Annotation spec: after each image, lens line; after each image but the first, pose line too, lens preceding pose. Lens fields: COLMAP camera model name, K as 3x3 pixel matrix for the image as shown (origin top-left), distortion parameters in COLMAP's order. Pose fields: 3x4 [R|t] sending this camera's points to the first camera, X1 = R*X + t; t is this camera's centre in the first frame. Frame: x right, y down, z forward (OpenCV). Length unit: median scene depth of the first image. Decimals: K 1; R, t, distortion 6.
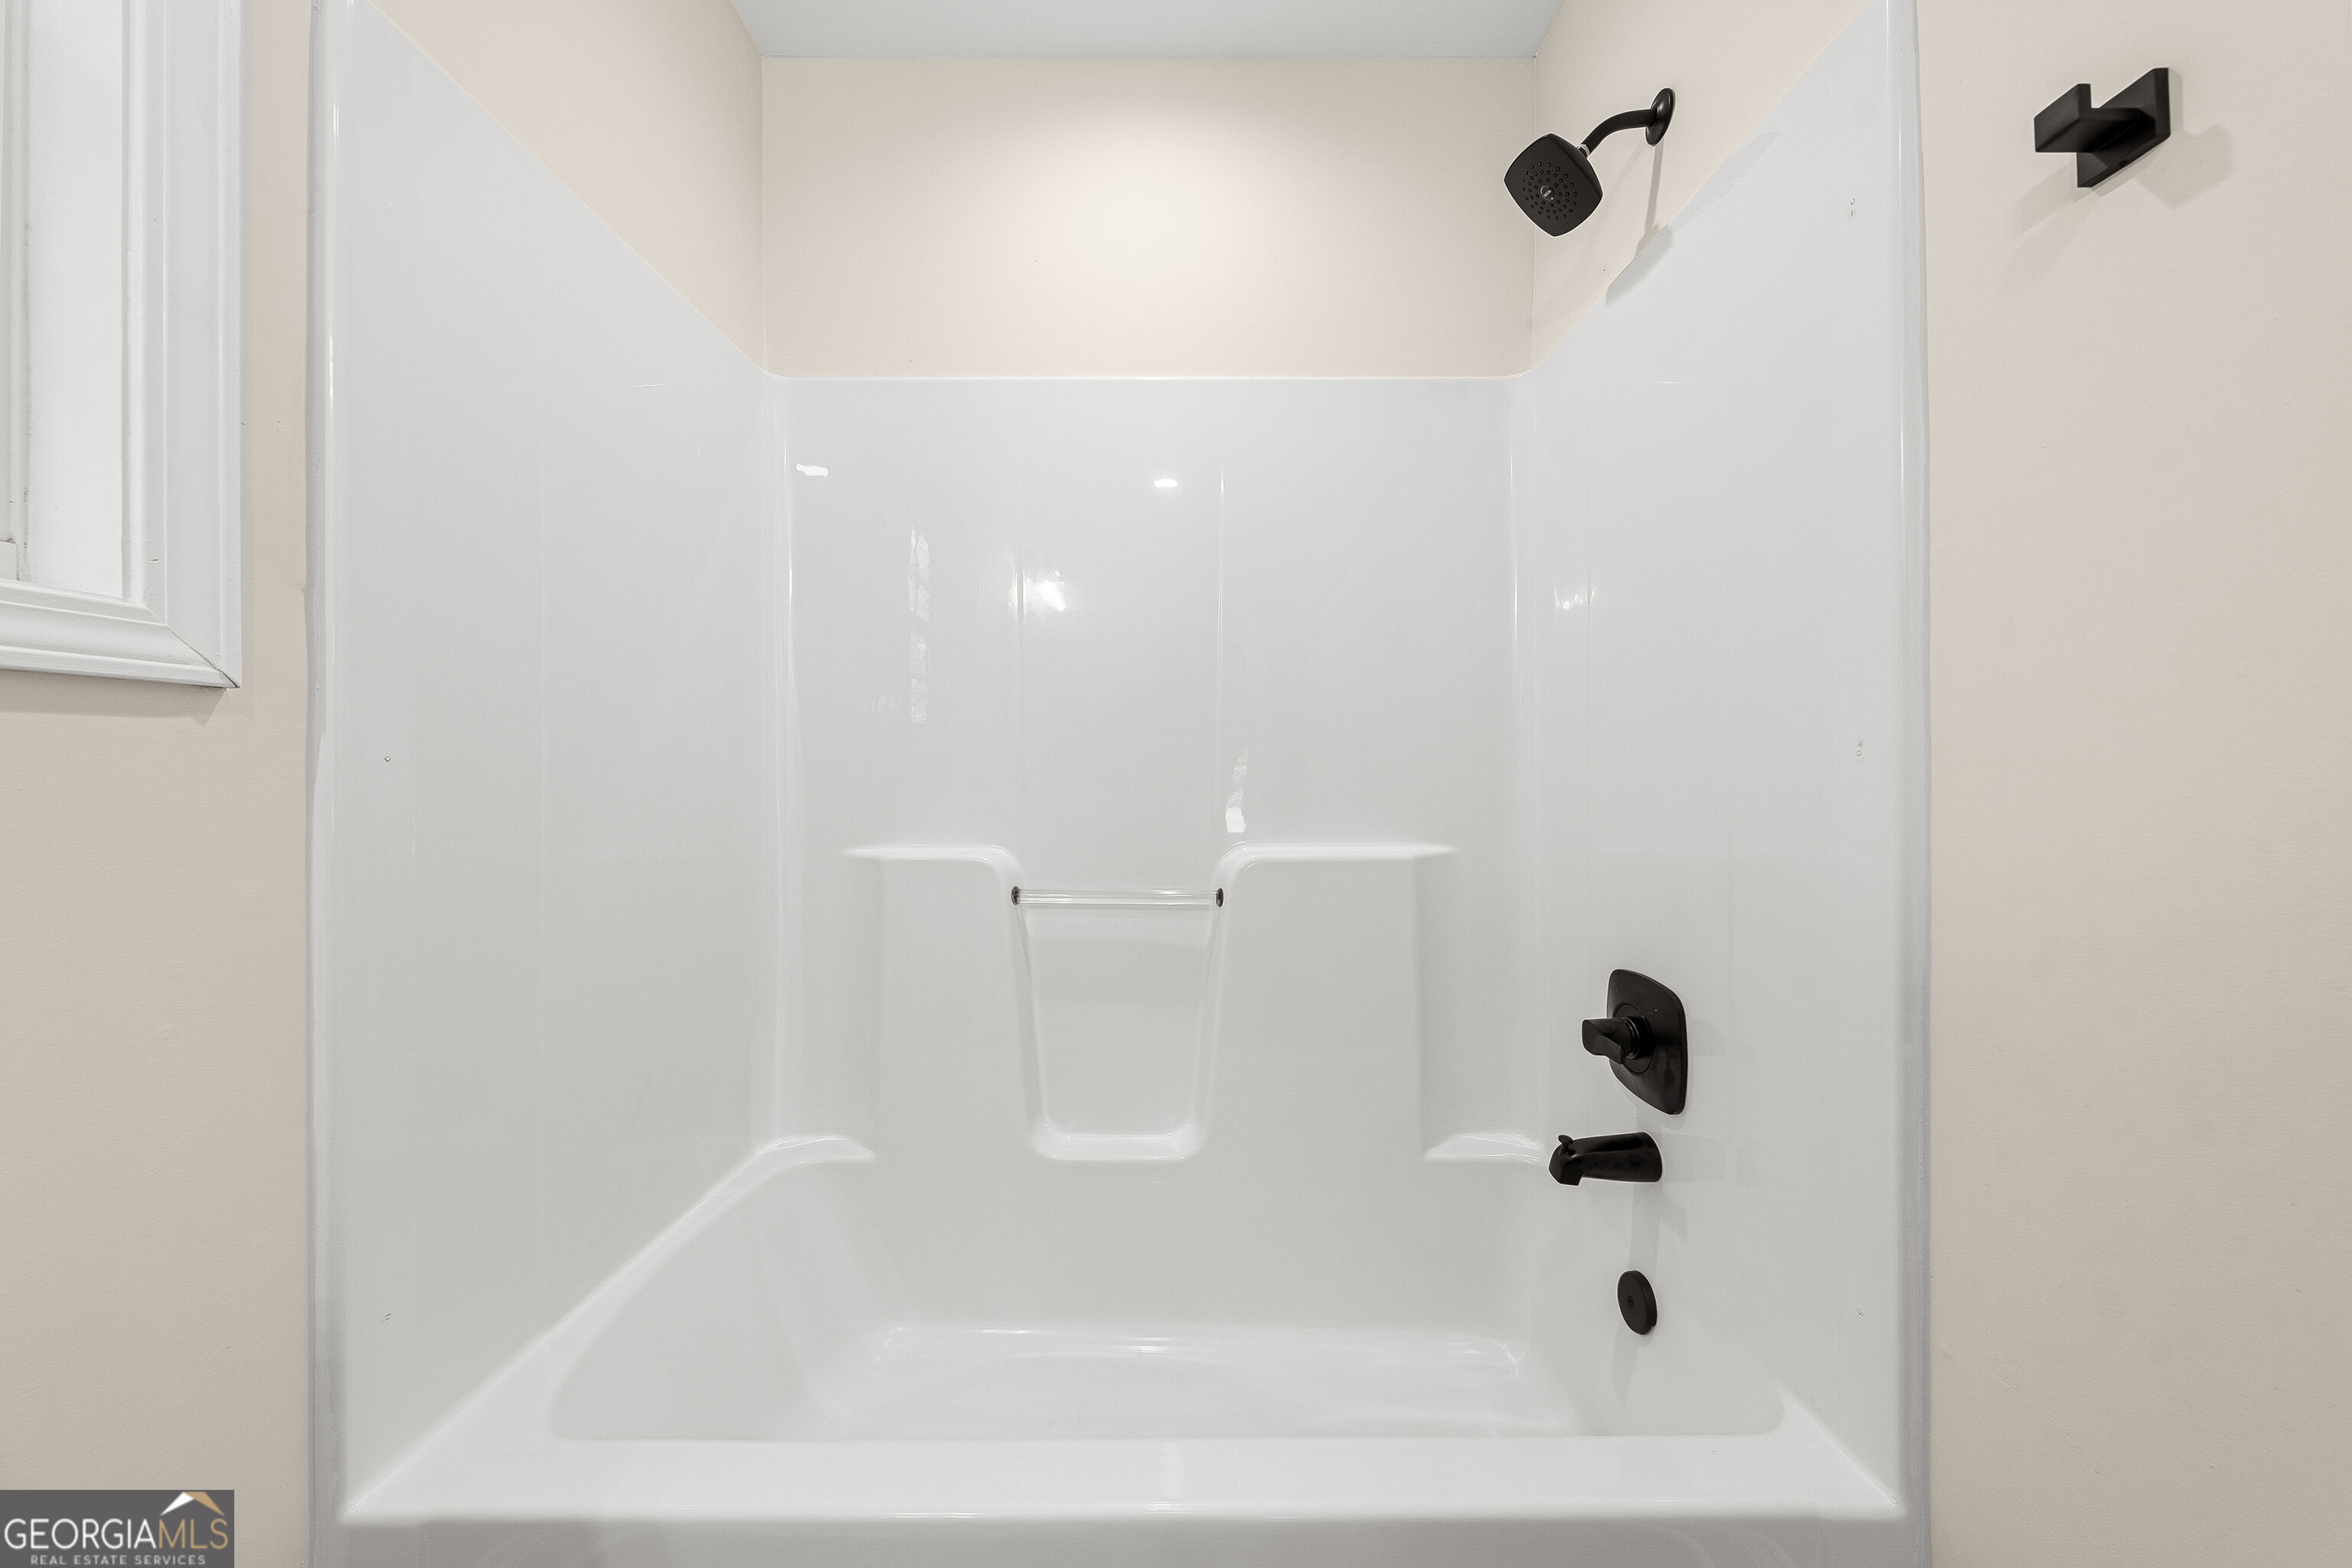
lens RADIAL K [[795.0, 0, 1177.2], [0, 795.0, 777.9], [0, 0, 1]] dist [-0.000484, 0.000180]
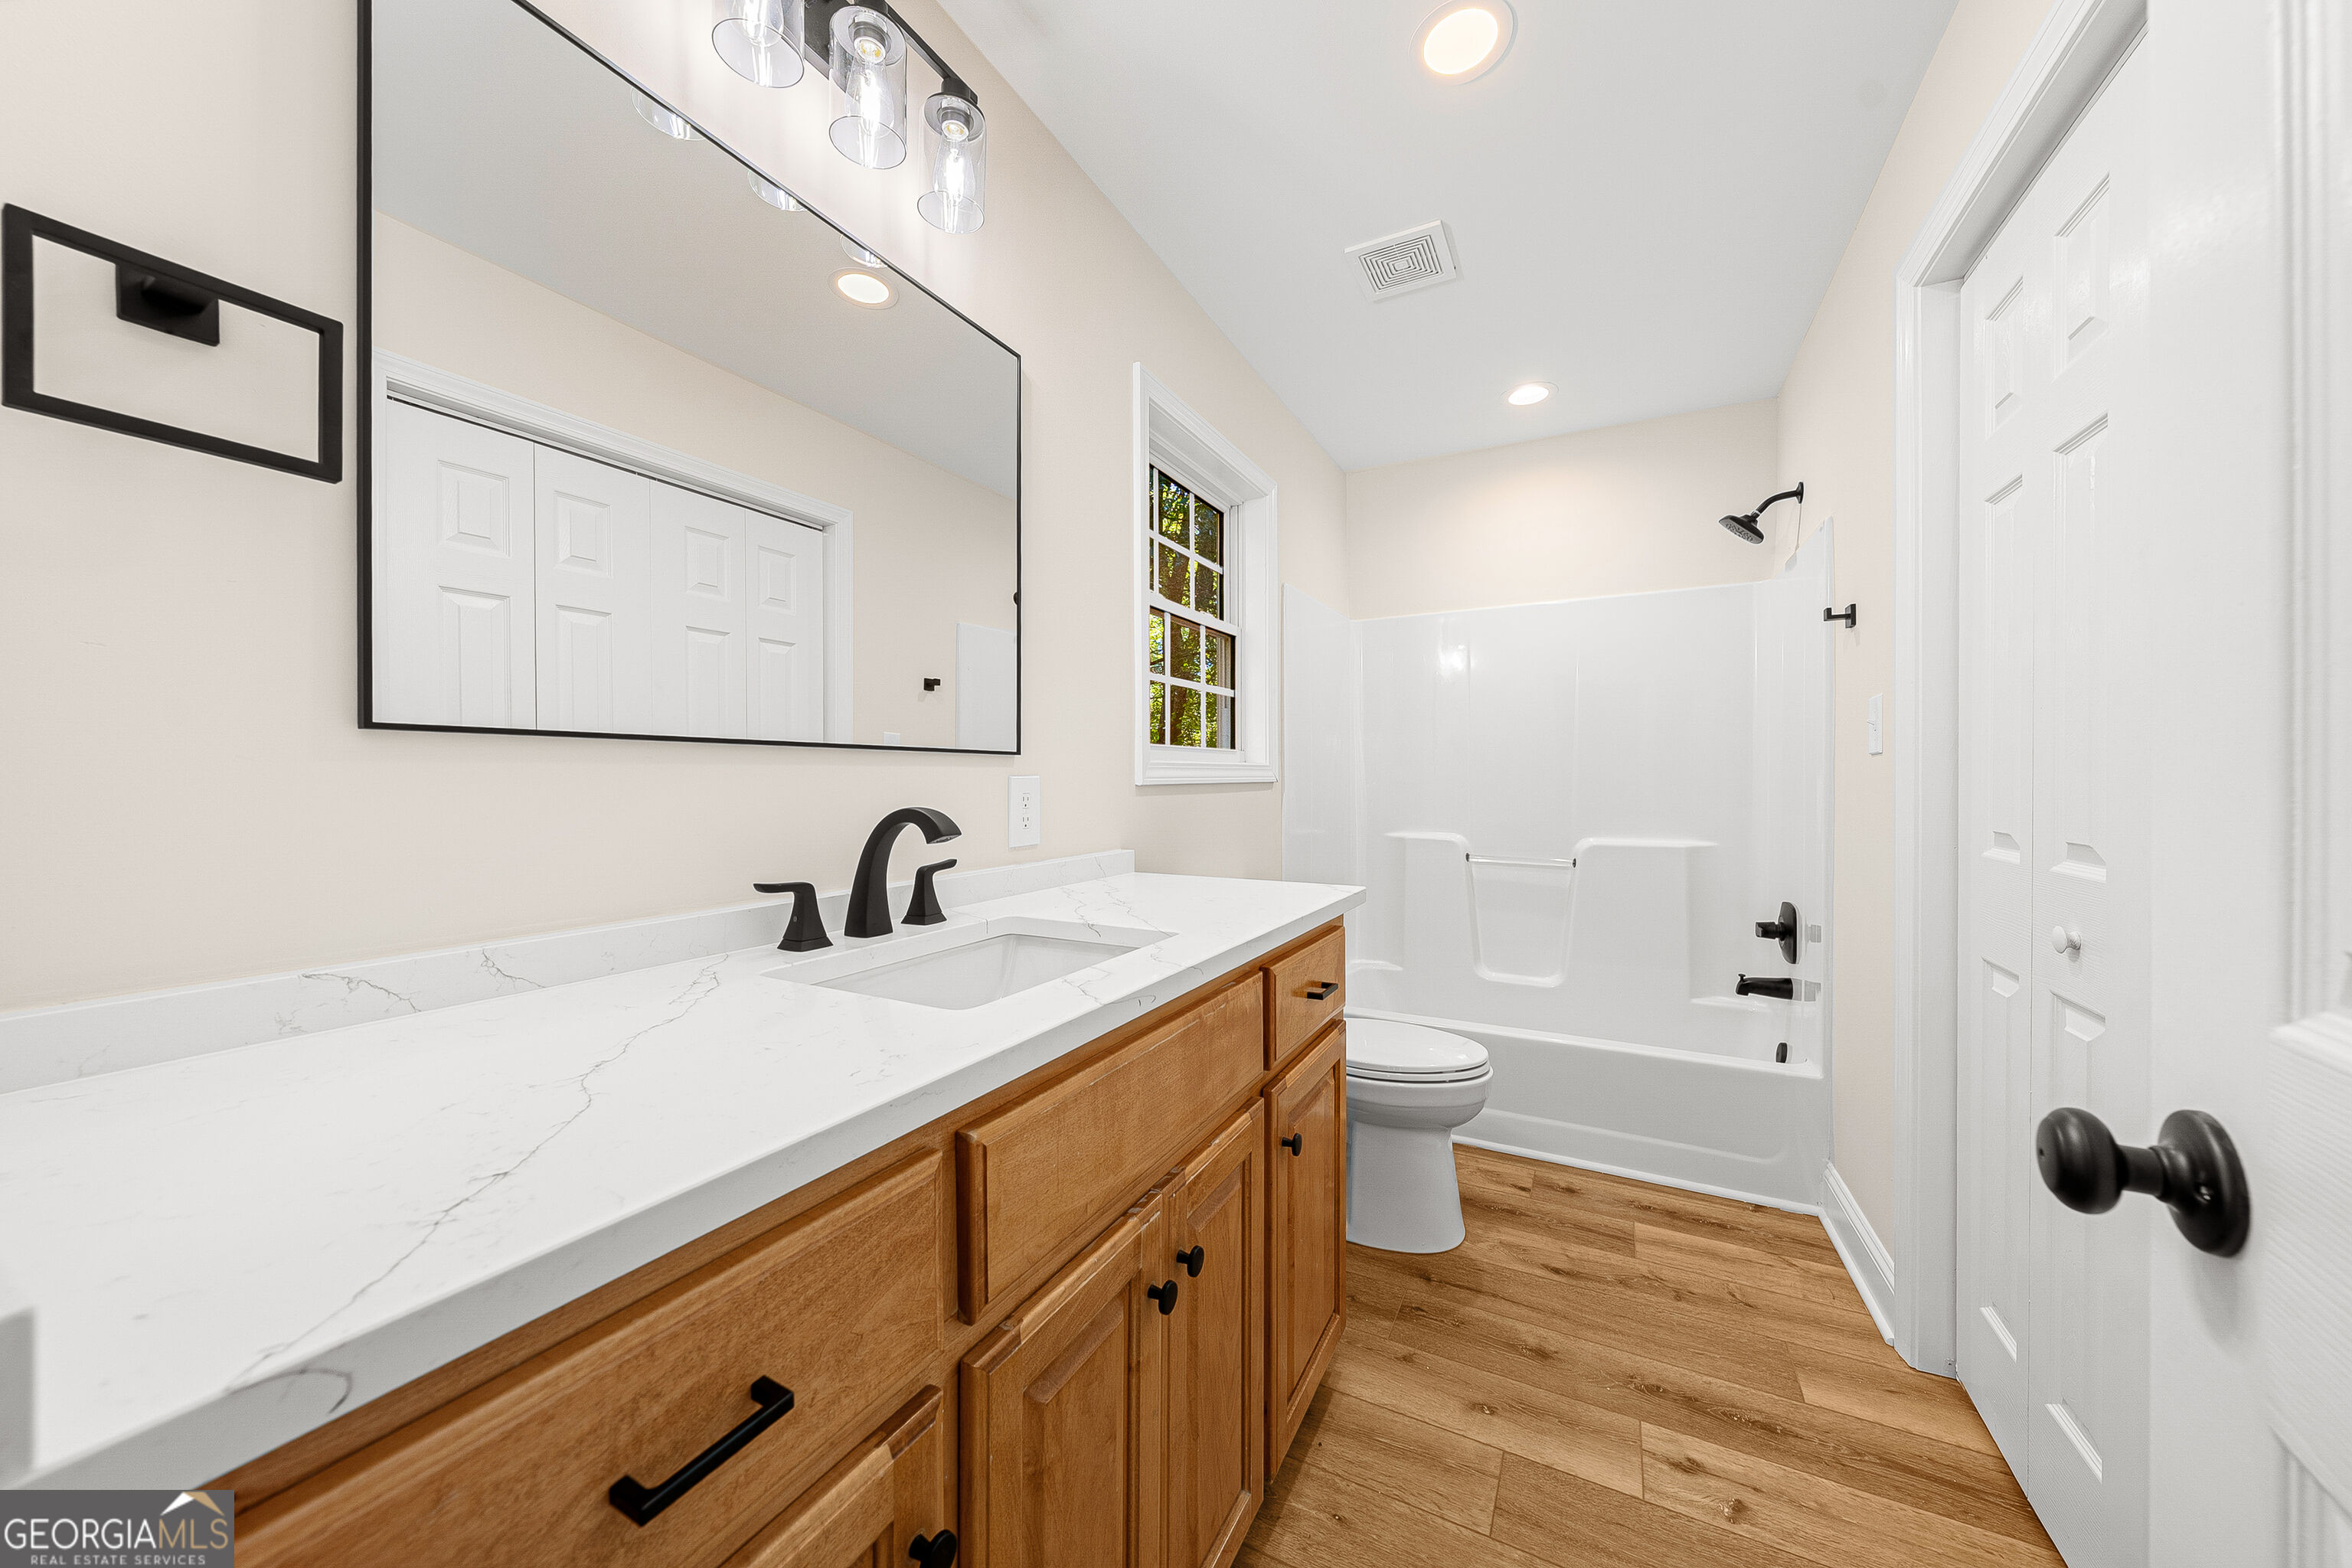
lens RADIAL K [[825.5, 0, 1166.2], [0, 825.5, 759.2], [0, 0, 1]] dist [0.000661, 0.000164]
pose [[0.897634, -0.007472, -0.440678, 0.053053], [-0.002141, 0.999771, -0.021313, -0.069603], [0.440736, 0.020075, 0.897412, -1.404512]]
